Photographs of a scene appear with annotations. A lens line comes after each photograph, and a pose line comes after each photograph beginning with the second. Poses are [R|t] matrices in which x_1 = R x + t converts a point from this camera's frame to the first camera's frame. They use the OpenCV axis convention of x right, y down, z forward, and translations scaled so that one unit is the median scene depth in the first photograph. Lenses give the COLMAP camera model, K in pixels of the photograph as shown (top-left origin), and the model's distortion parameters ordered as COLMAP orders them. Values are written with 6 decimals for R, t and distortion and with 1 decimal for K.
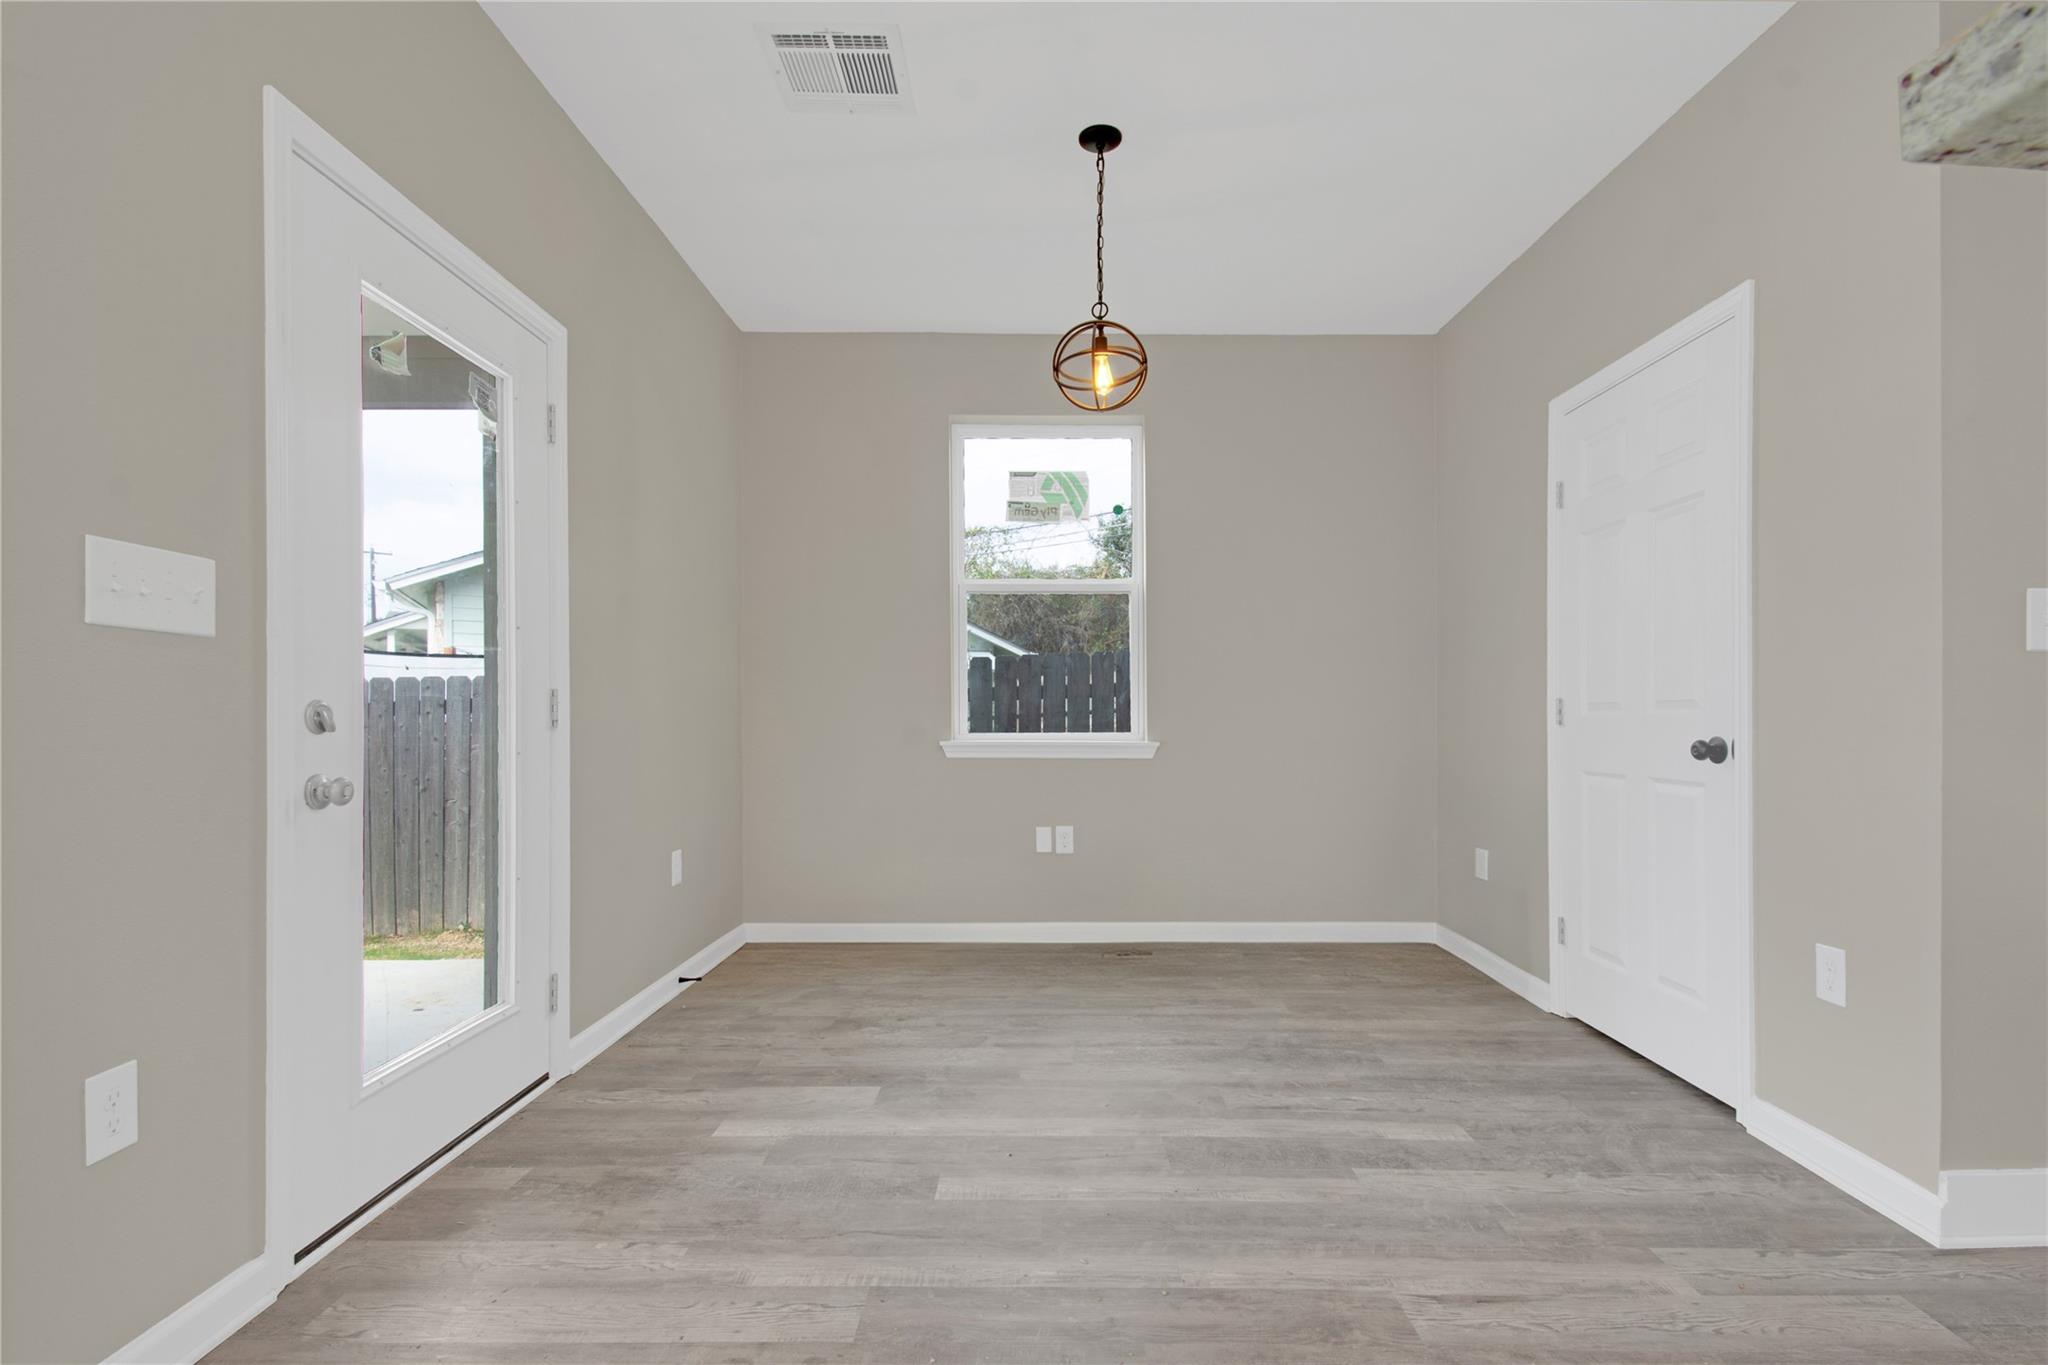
lens RADIAL K [[952.4, 0, 1046.0], [0, 952.4, 681.8], [0, 0, 1]] dist [0.018918, -0.009235]
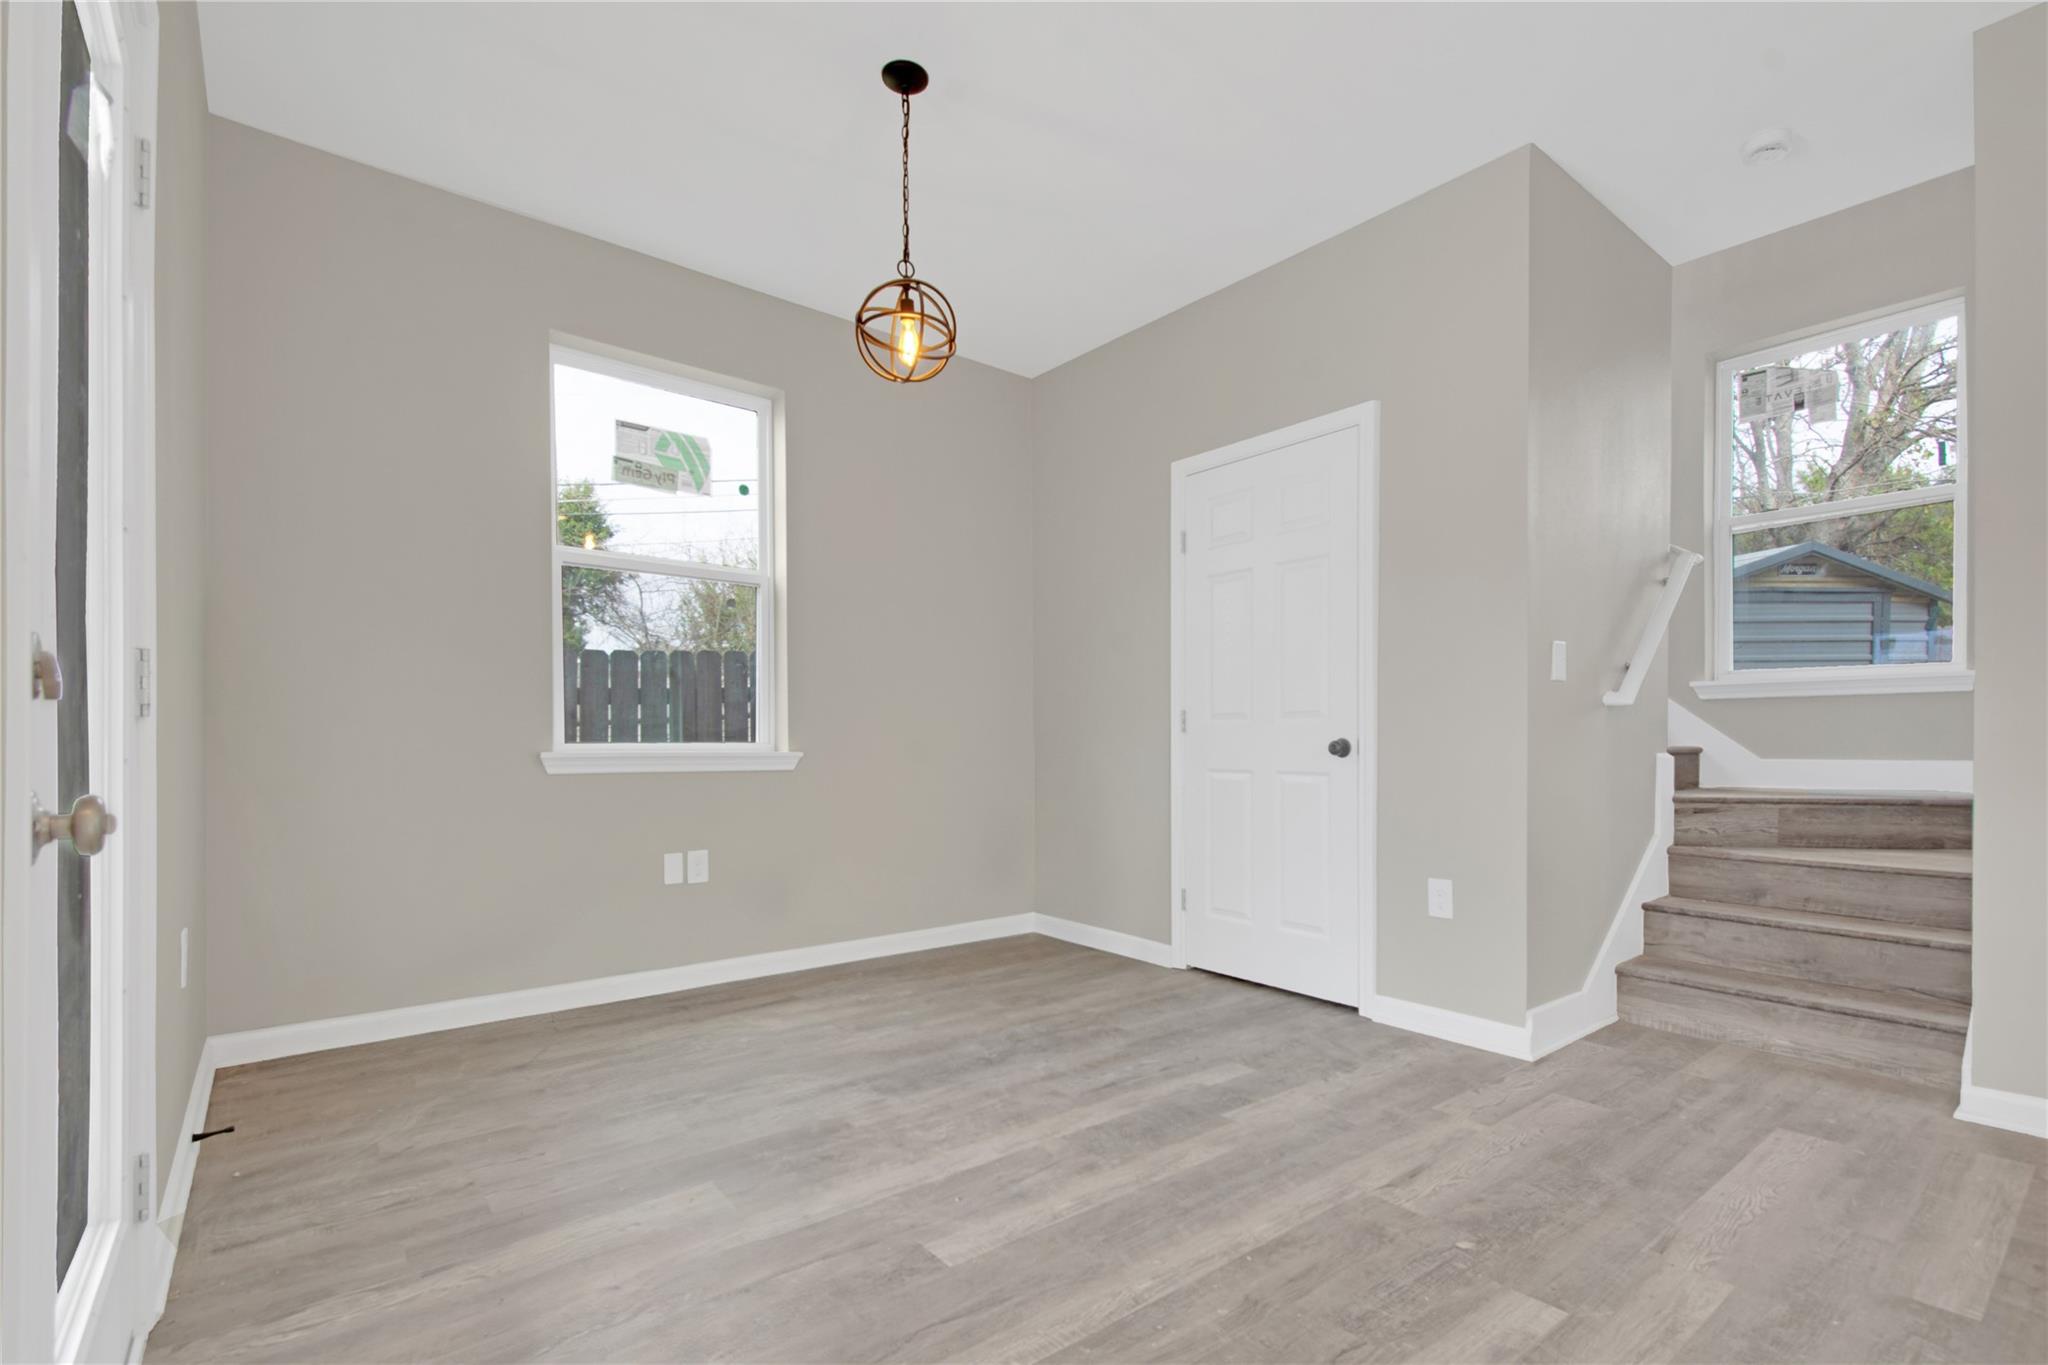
lens RADIAL K [[952.4, 0, 1044.2], [0, 952.4, 733.0], [0, 0, 1]] dist [0.018918, -0.009235]
pose [[0.768777, 0.002800, 0.639511, -0.430796], [-0.024189, 0.999402, 0.024703, 0.024908], [-0.639060, -0.034460, 0.768385, 0.212548]]
